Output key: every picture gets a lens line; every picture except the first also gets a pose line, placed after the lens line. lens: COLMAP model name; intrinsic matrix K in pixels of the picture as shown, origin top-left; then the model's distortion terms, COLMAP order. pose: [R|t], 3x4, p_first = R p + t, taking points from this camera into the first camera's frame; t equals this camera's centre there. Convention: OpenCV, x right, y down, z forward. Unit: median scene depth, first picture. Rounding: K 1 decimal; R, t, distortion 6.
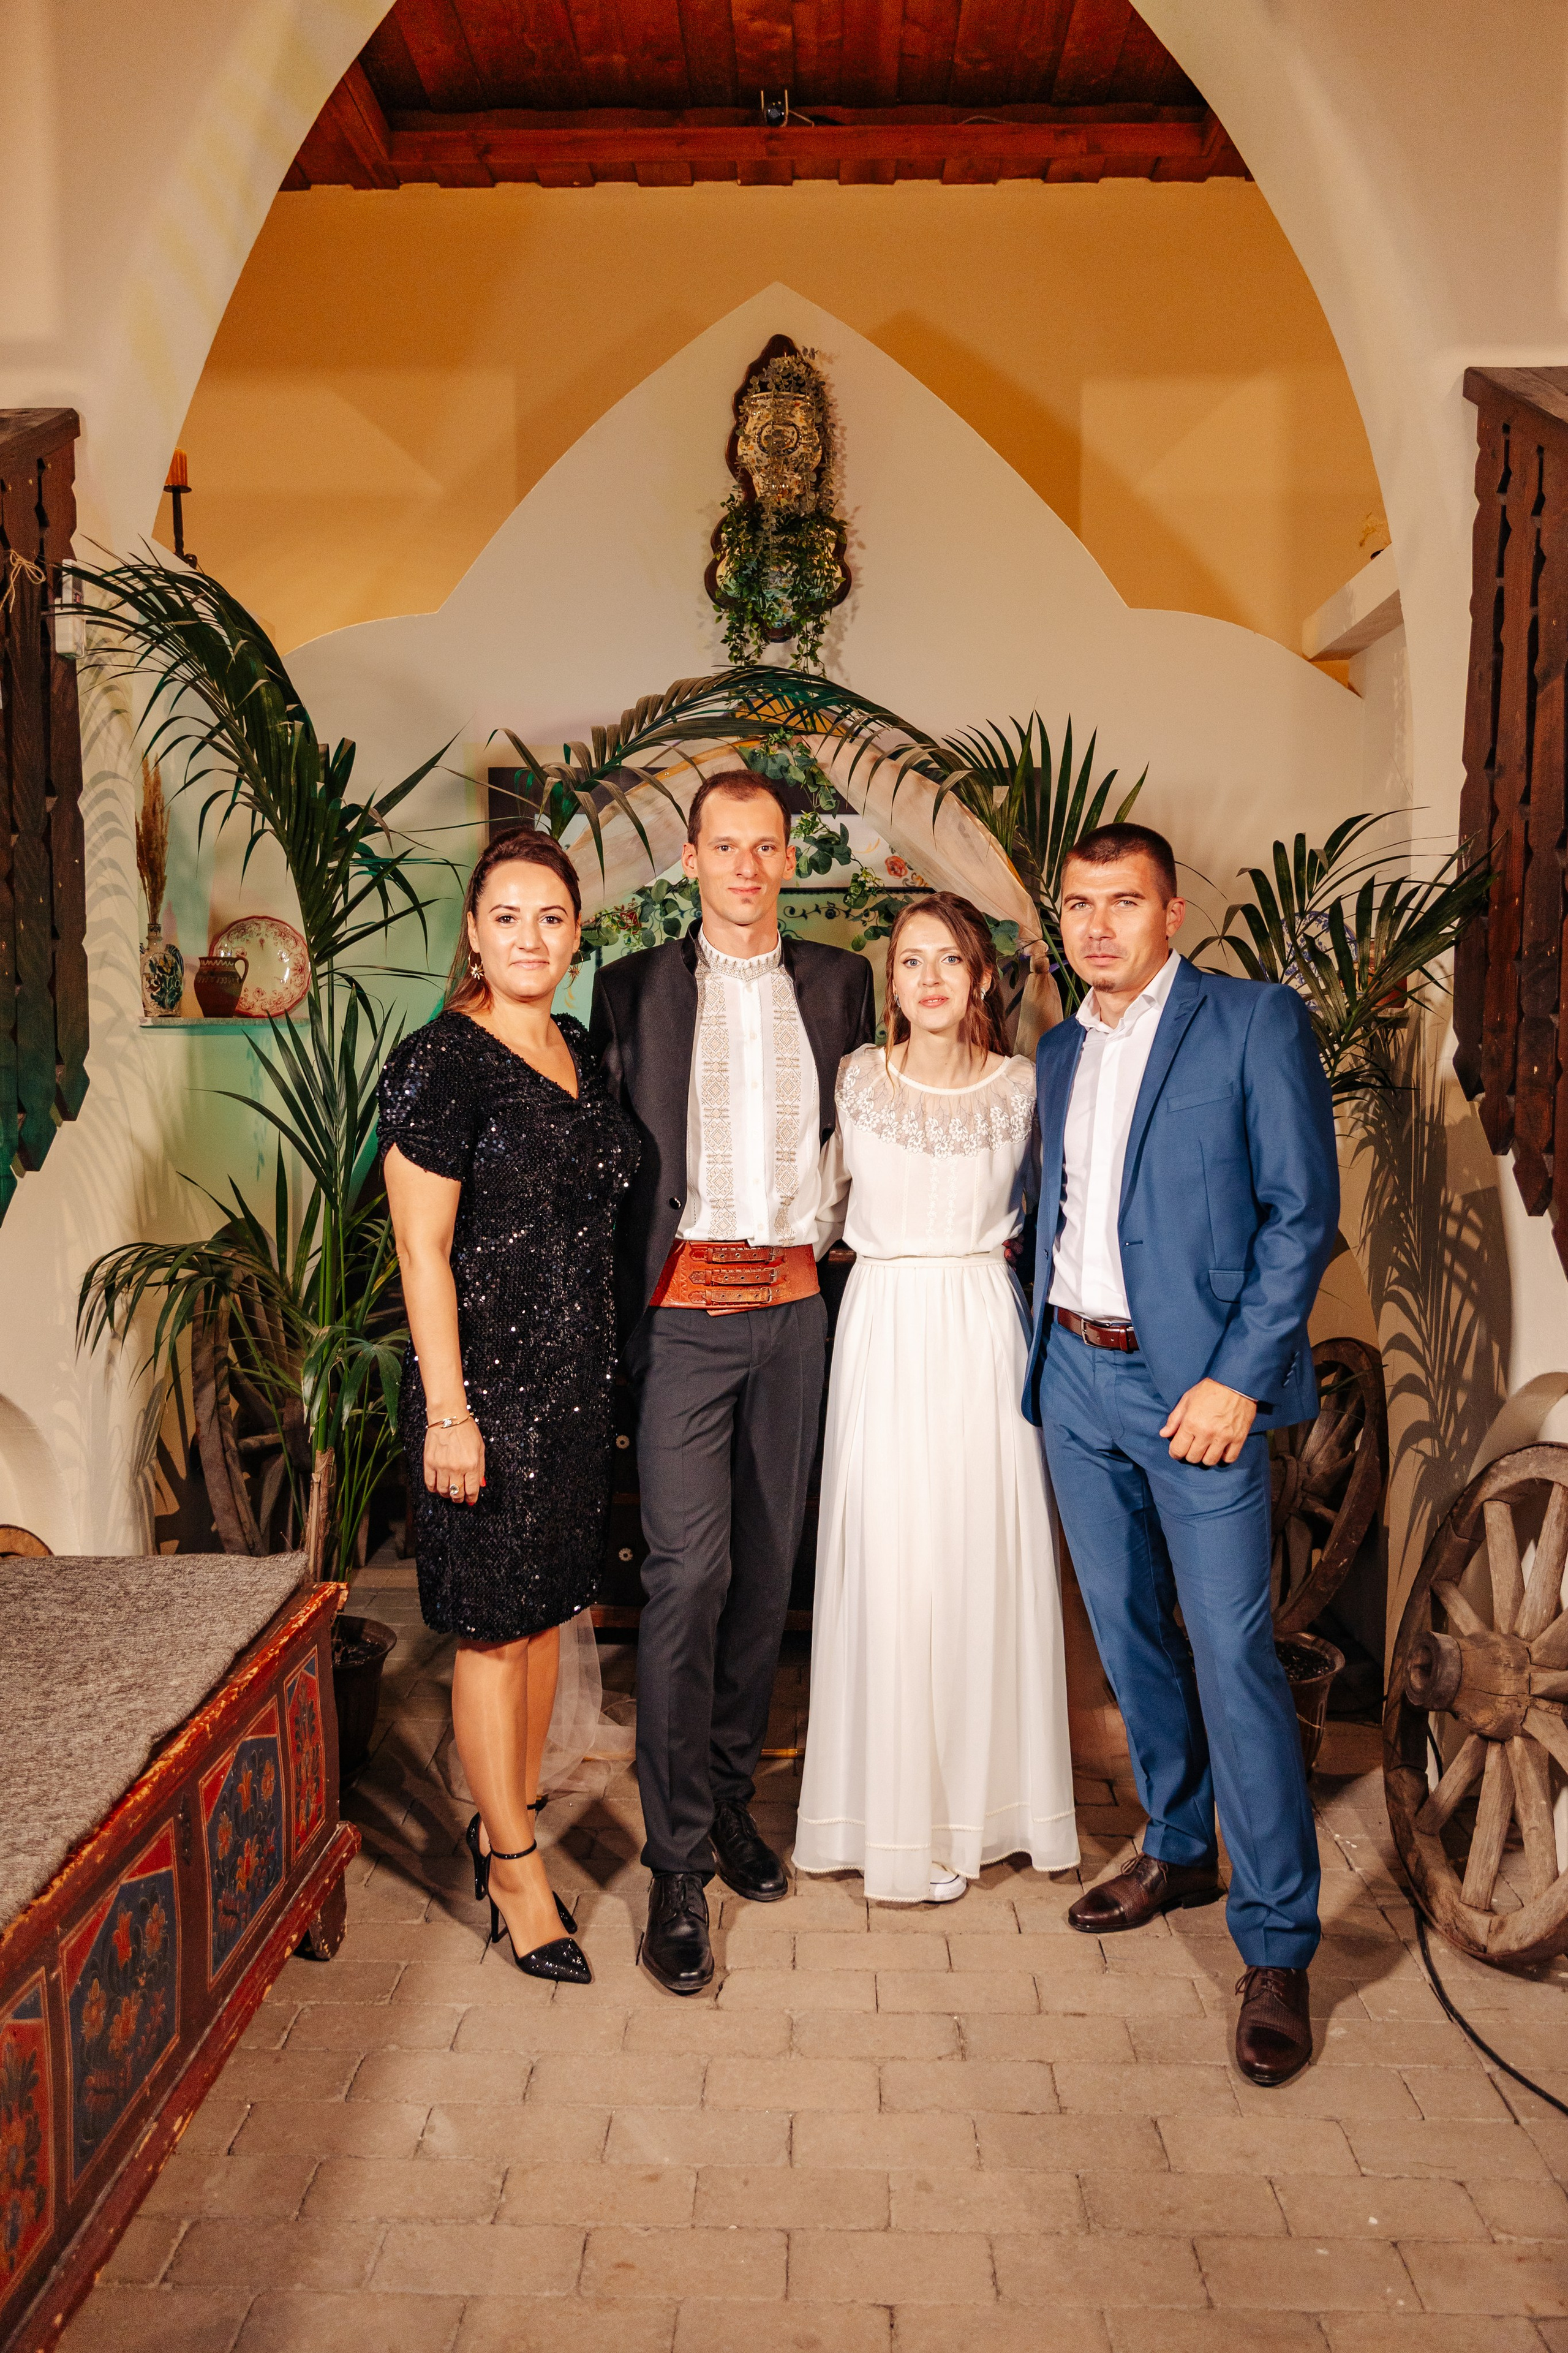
lens RADIAL K [[1838.3, 0, 777.4], [0, 1838.3, 1176.8], [0, 0, 1]] dist [0.008264, -0.012332]
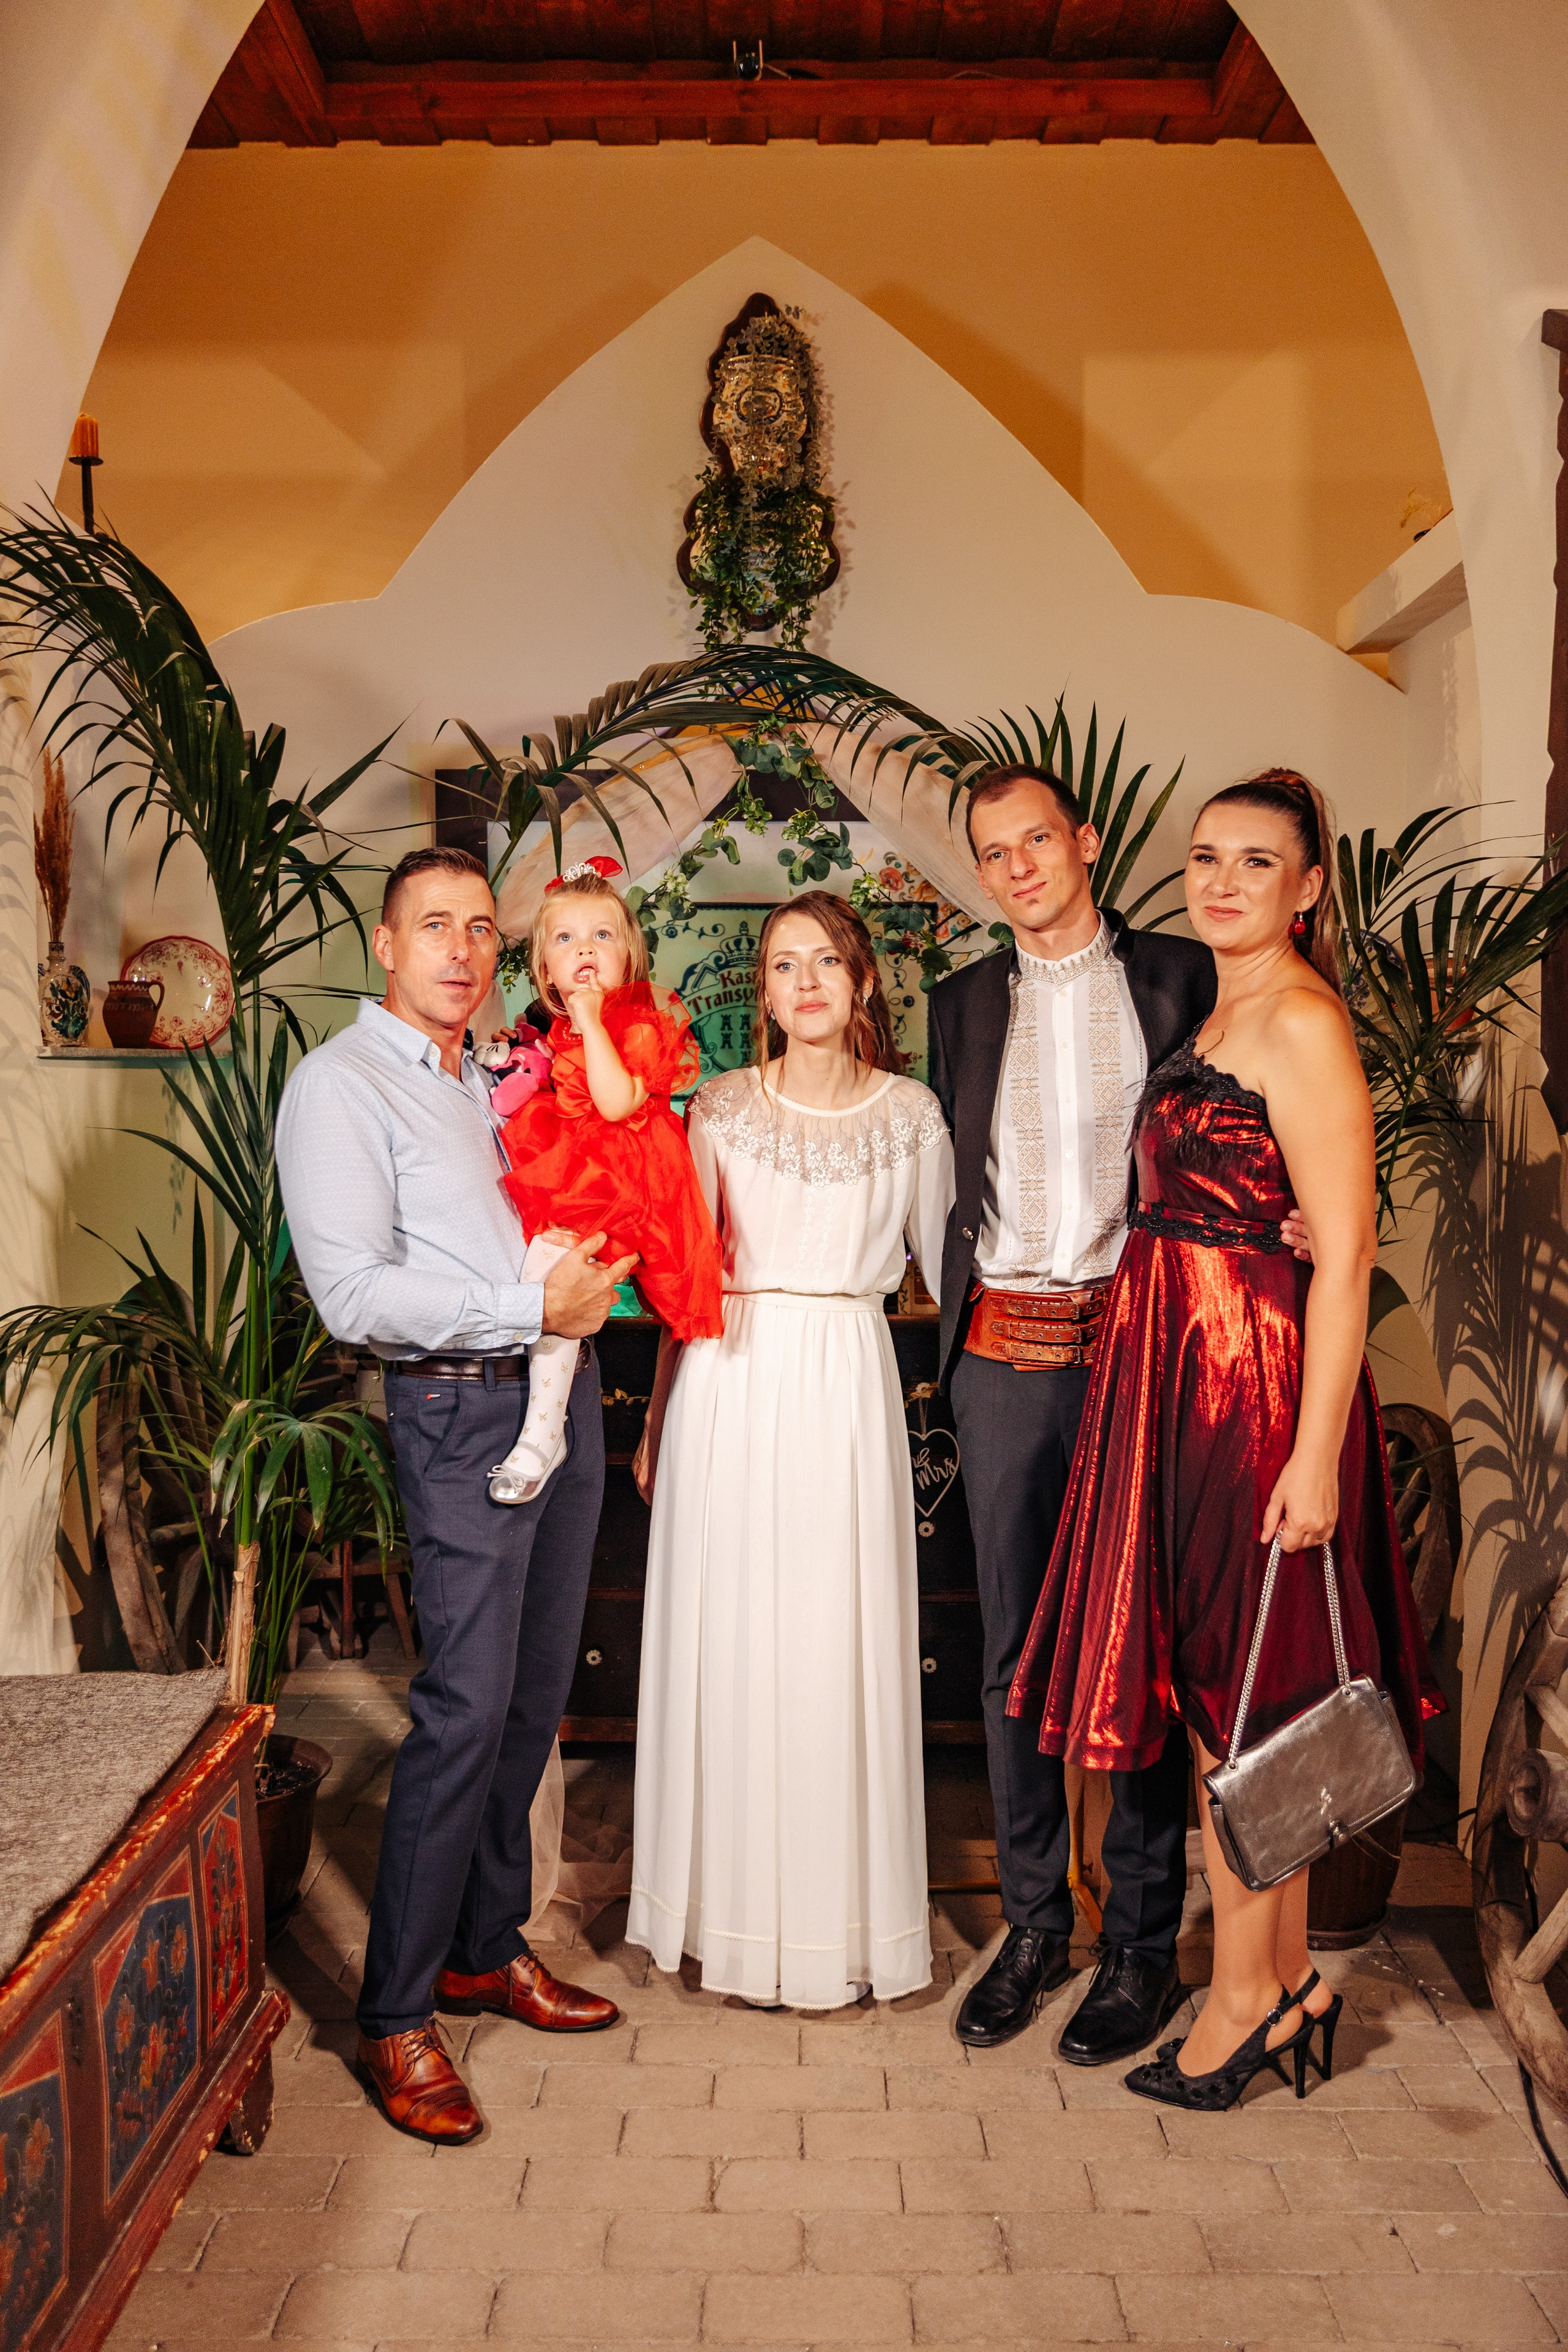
lens RADIAL K [[1961.3, 0, 776.6], [0, 1961.3, 1177.0], [0, 0, 1]] dist [-0.007421, 0.001719]
pose [[0.999797, -0.004287, 0.019677, -0.016478], [0.004788, 0.999664, -0.025480, 0.000582], [-0.019561, 0.025569, 0.999482, 0.075184]]
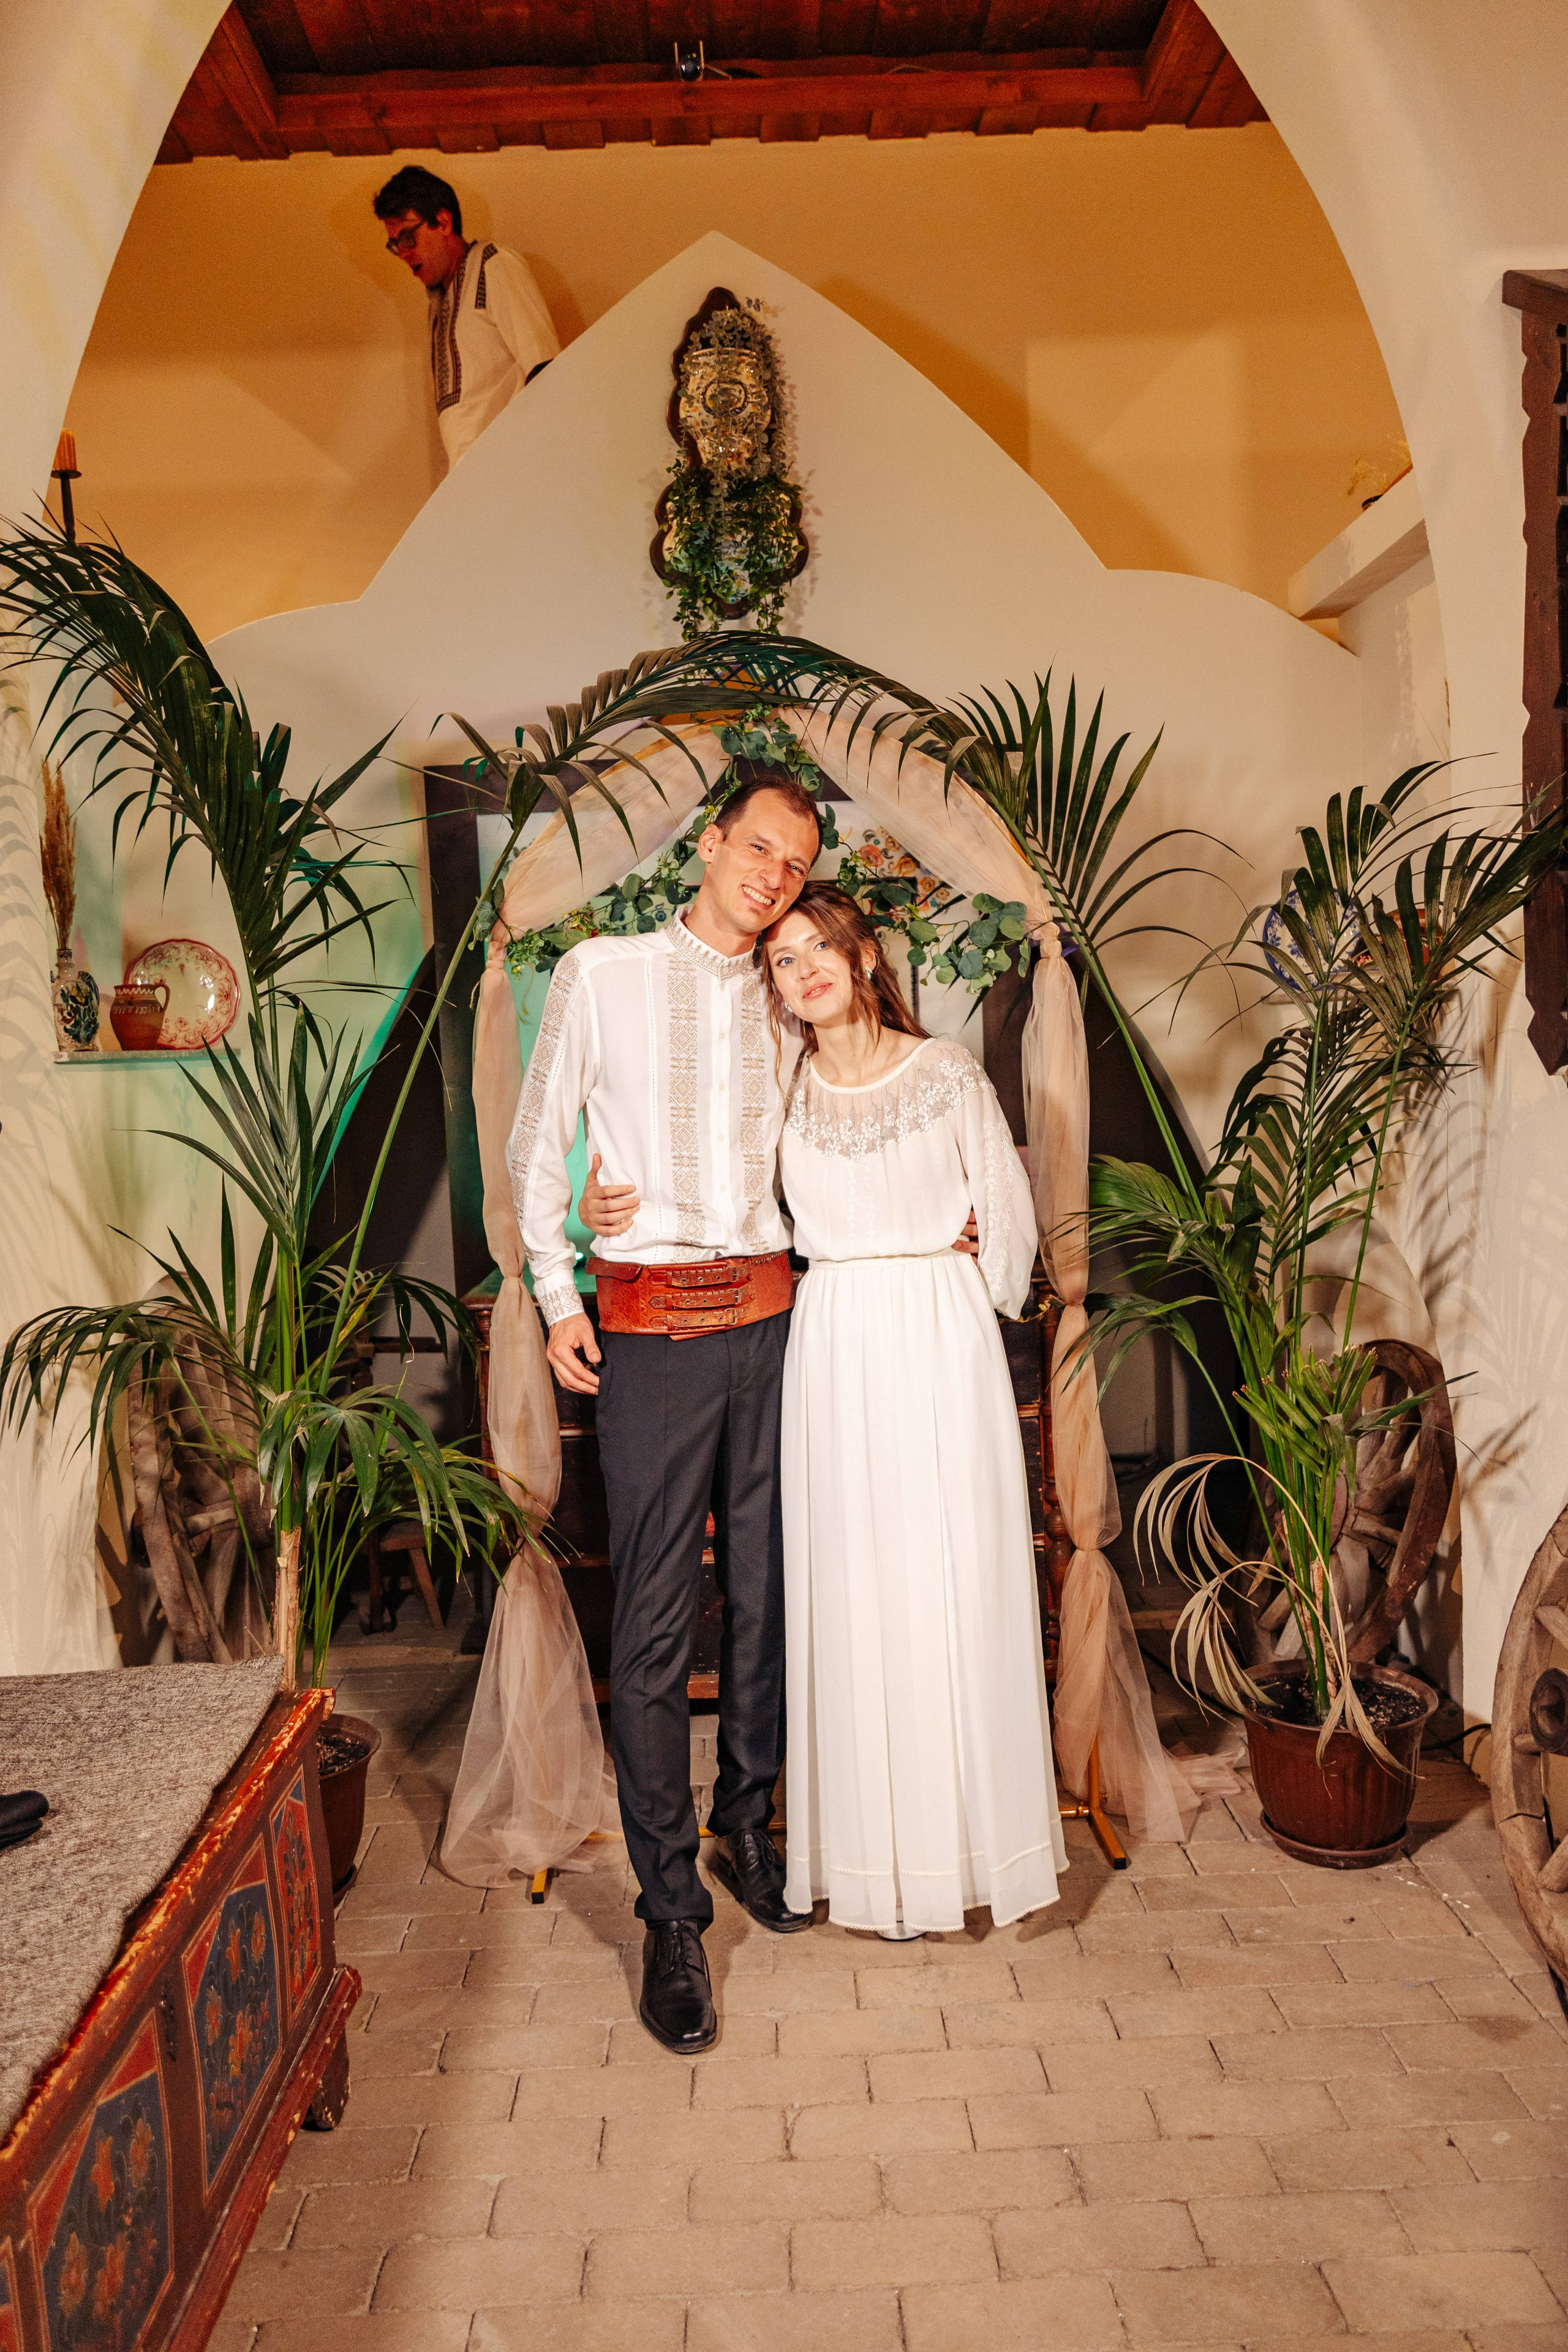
lens RADIAL K [[1862.6, 0, 784.3], [0, 1862.6, 1177.3], [0, 0, 1]] dist [0.007803, -0.011200]
pose [[0.997810, -0.048649, 0.044808, -0.044214], [0.049087, 0.998756, -0.008718, -0.001512], [-0.044328, 0.010898, 0.998958, 0.099590]]
